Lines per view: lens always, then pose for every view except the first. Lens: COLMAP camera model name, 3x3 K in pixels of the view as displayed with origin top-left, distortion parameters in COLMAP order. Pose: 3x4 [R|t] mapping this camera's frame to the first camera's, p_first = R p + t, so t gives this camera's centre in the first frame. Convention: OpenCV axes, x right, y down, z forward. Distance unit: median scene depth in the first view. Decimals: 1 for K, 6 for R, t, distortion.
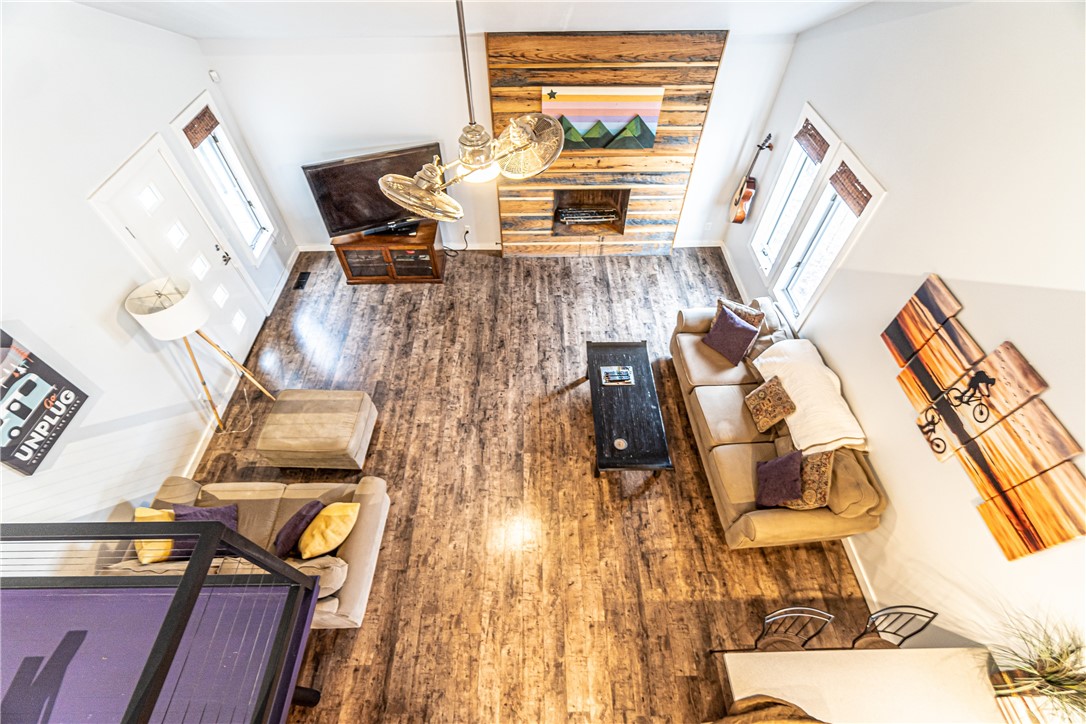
lens RADIAL K [[468.3, 0, 534.4], [0, 468.3, 364.4], [0, 0, 1]] dist [-0.004325, 0.001783]
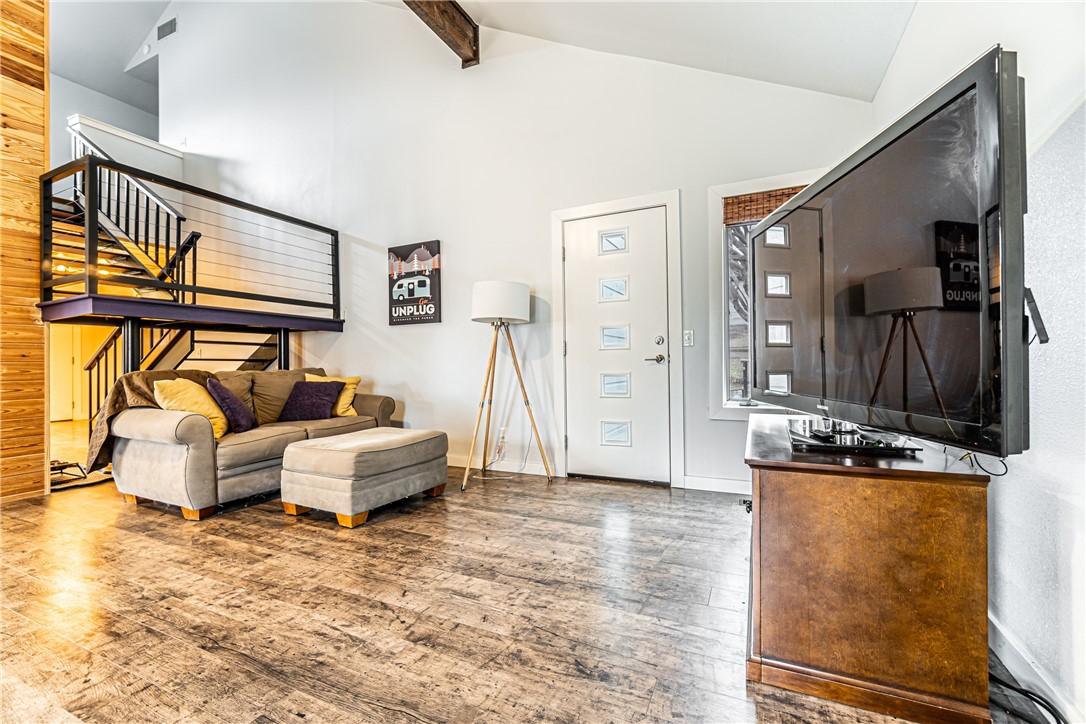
lens RADIAL K [[468.3, 0, 535.0], [0, 468.3, 363.9], [0, 0, 1]] dist [-0.004325, 0.001783]
pose [[-0.443430, 0.008220, -0.896271, 0.062599], [-0.694417, 0.629089, 0.349332, -0.365742], [0.566706, 0.777290, -0.273248, 1.180600]]
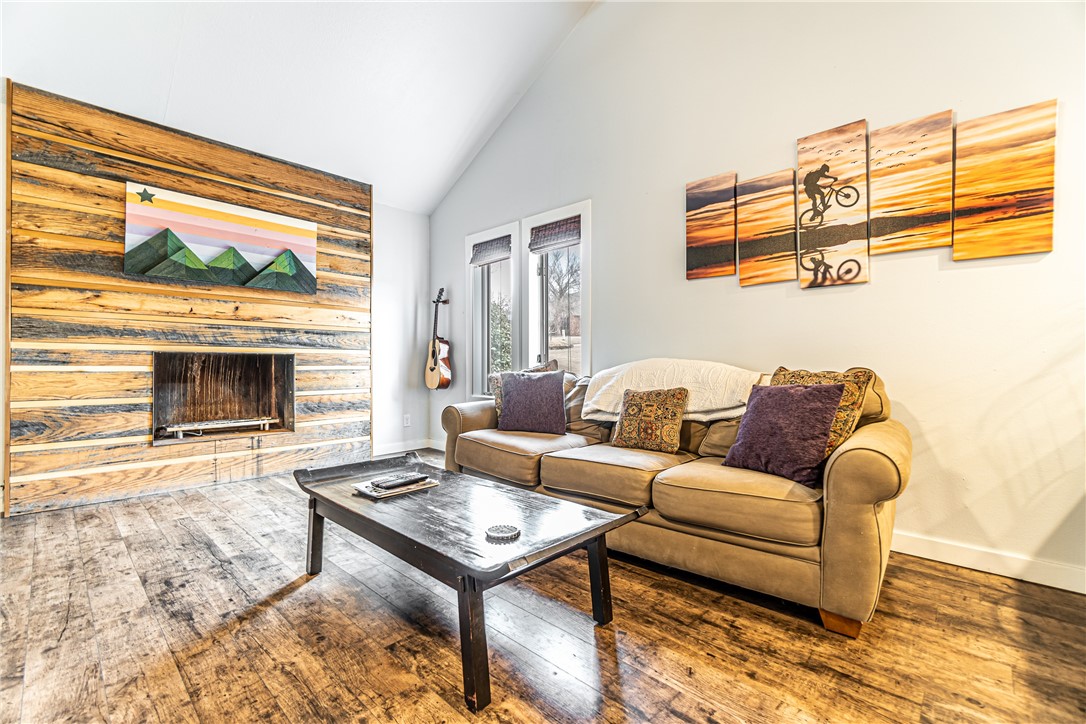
lens RADIAL K [[468.3, 0, 541.0], [0, 468.3, 360.9], [0, 0, 1]] dist [-0.004325, 0.001783]
pose [[0.697649, 0.015409, 0.716274, -0.046399], [0.555676, 0.619432, -0.554552, 0.275941], [-0.452229, 0.784899, 0.423583, 0.670009]]
